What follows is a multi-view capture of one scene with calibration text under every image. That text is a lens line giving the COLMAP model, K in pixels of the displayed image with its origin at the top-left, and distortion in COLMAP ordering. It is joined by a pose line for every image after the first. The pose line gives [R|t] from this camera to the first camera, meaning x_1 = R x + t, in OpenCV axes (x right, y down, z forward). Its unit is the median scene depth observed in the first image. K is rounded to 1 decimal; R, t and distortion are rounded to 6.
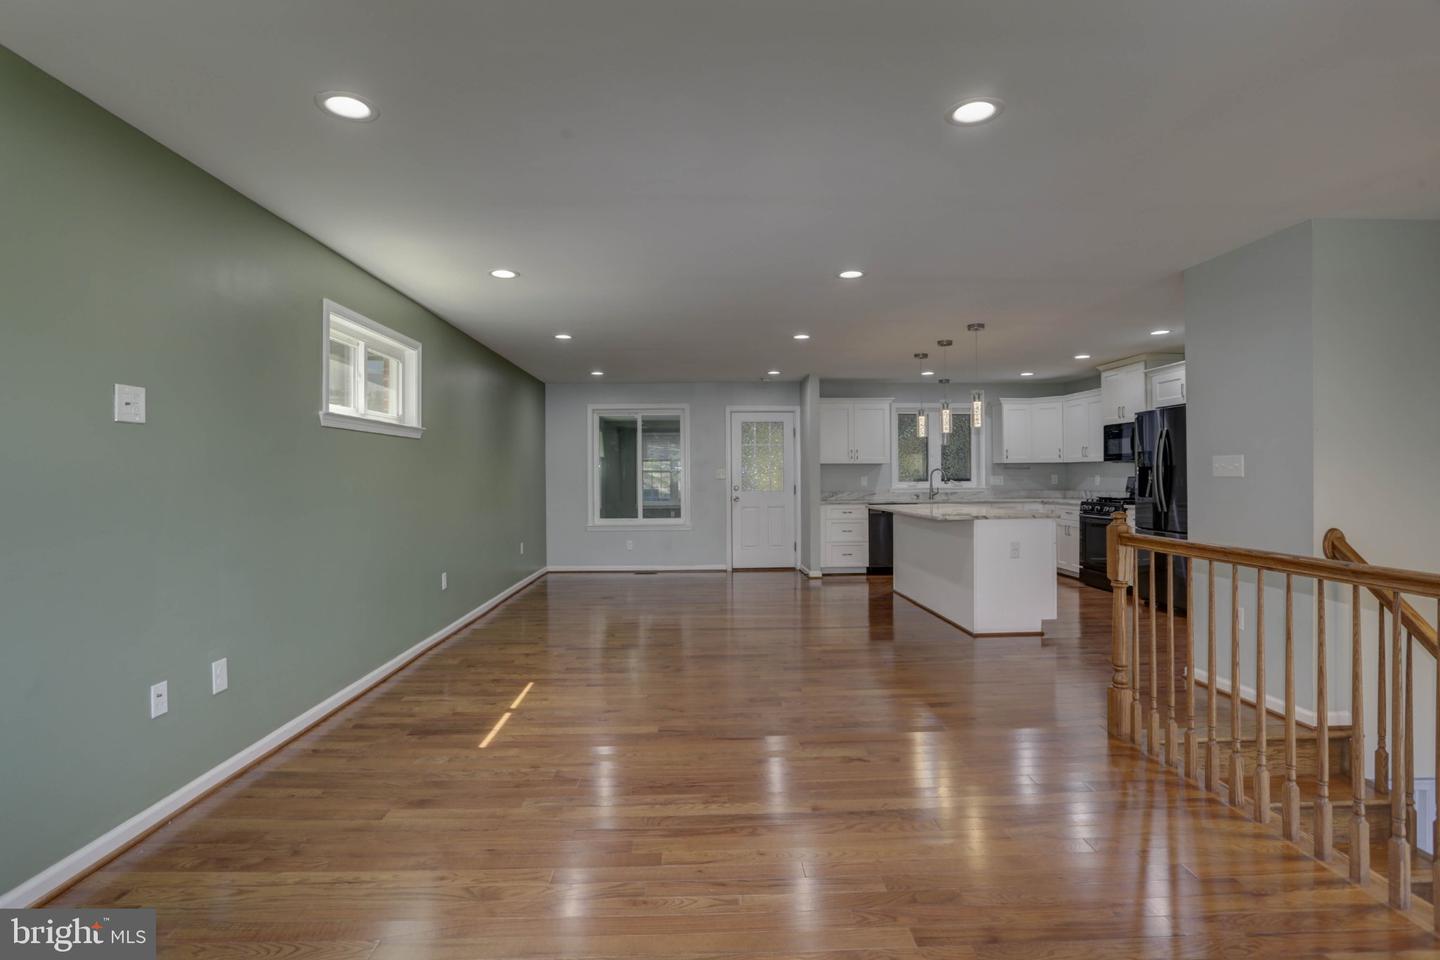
lens RADIAL K [[710.1, 0, 729.4], [0, 710.1, 476.6], [0, 0, 1]] dist [-0.097866, 0.054340]
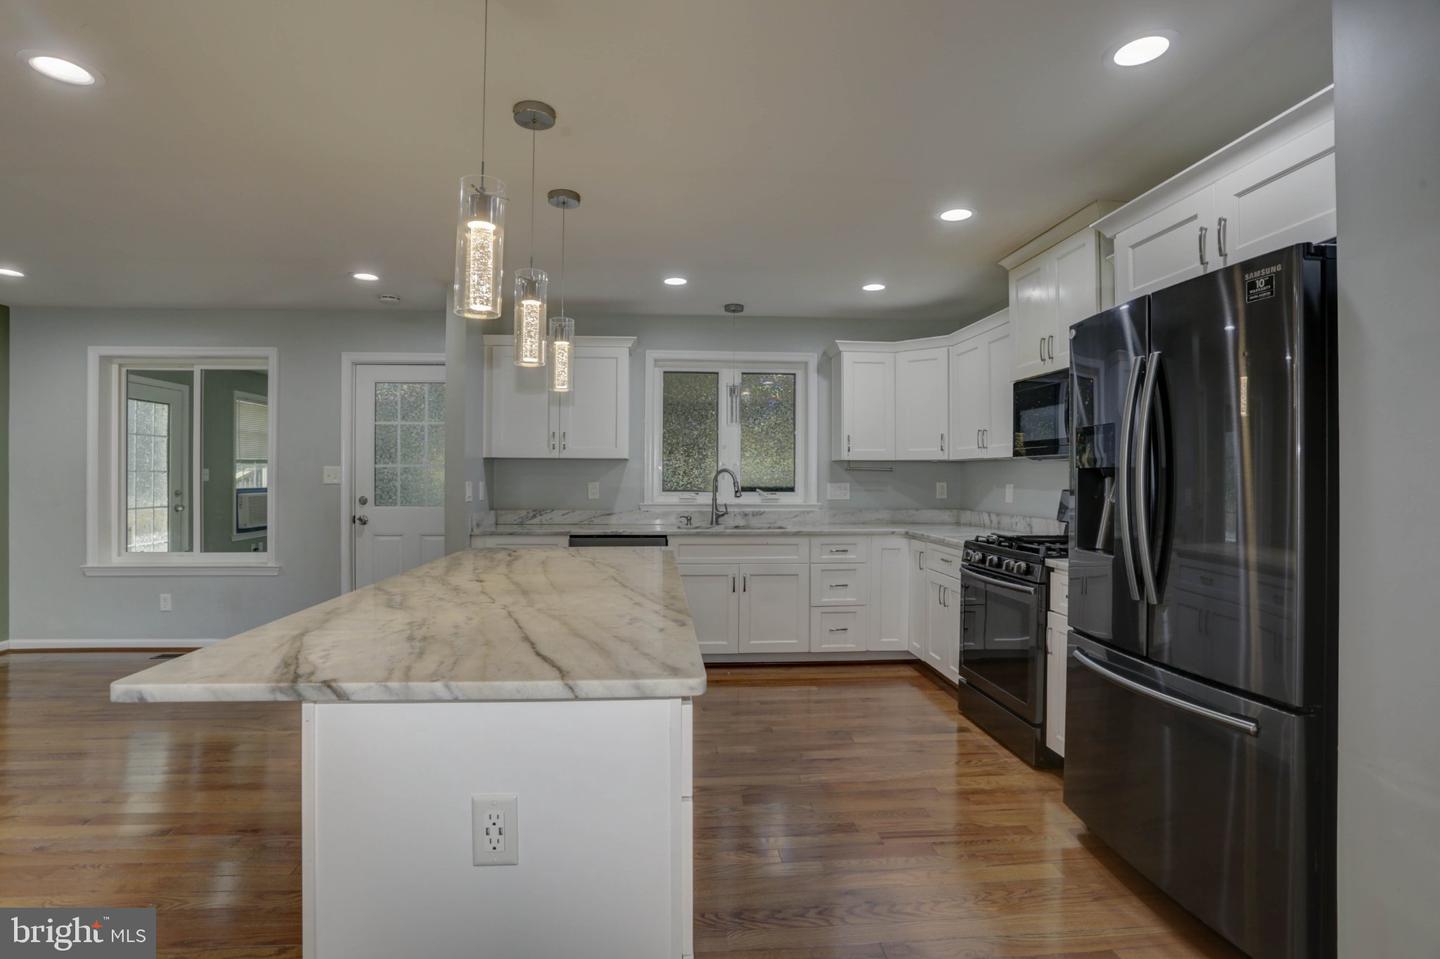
lens RADIAL K [[710.1, 0, 729.4], [0, 710.1, 476.1], [0, 0, 1]] dist [-0.097866, 0.054340]
pose [[0.998630, 0.011158, 0.051132, 0.311999], [-0.011081, 0.999937, -0.001780, -0.005769], [-0.051149, 0.001211, 0.998690, 0.514343]]
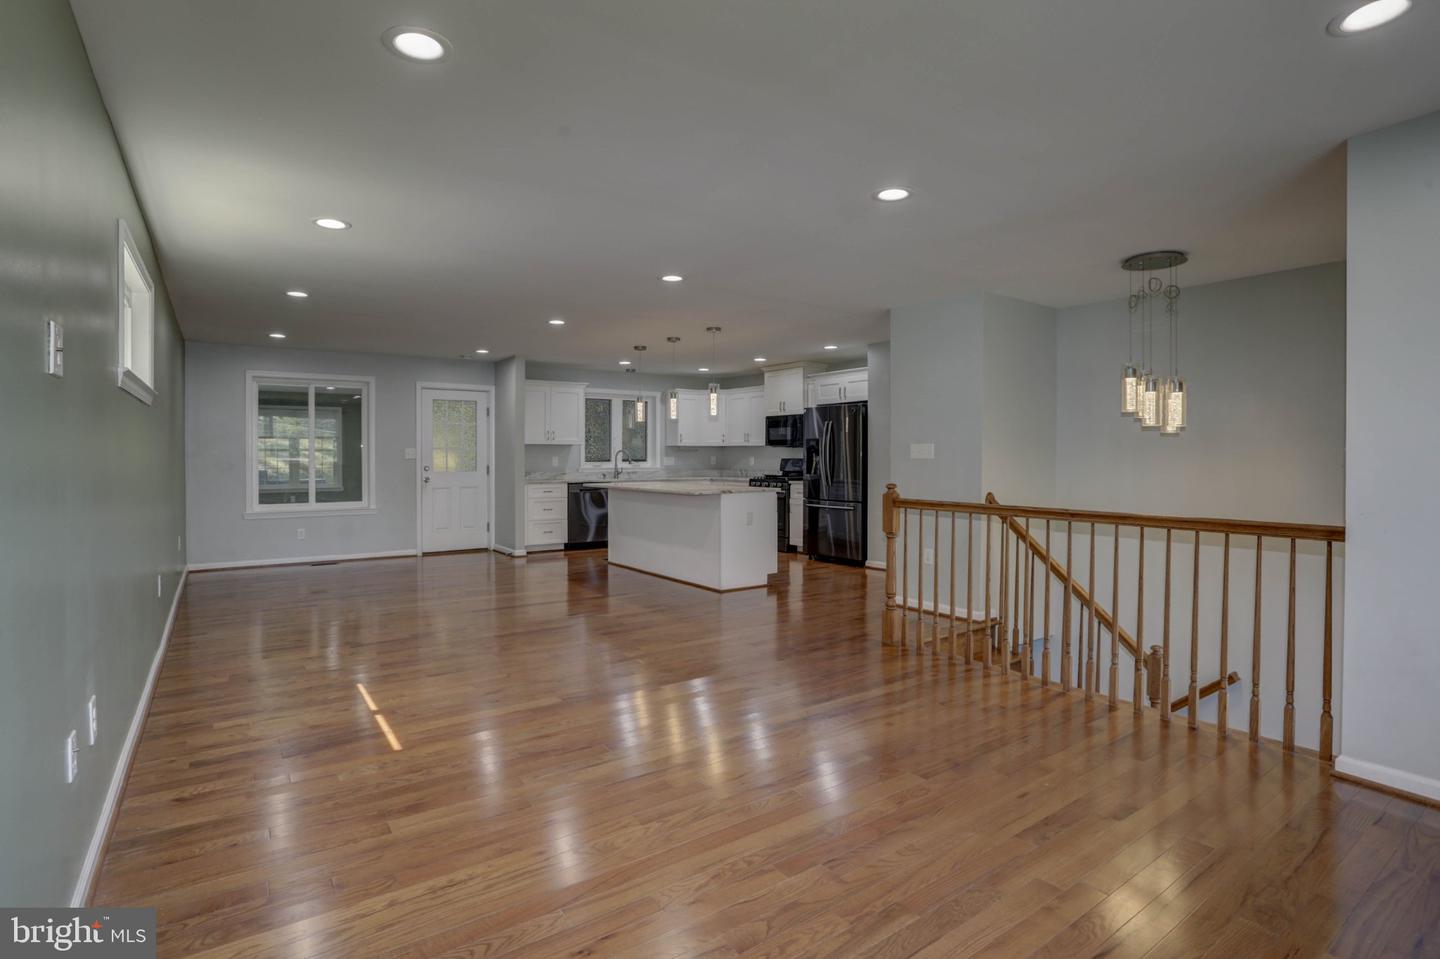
lens RADIAL K [[701.6, 0, 715.0], [0, 701.6, 471.9], [0, 0, 1]] dist [-0.060952, 0.026127]
pose [[0.843985, -0.005570, 0.536338, -0.191542], [-0.005348, 0.999809, 0.018798, 0.001359], [-0.536340, -0.018734, 0.843794, 0.005249]]
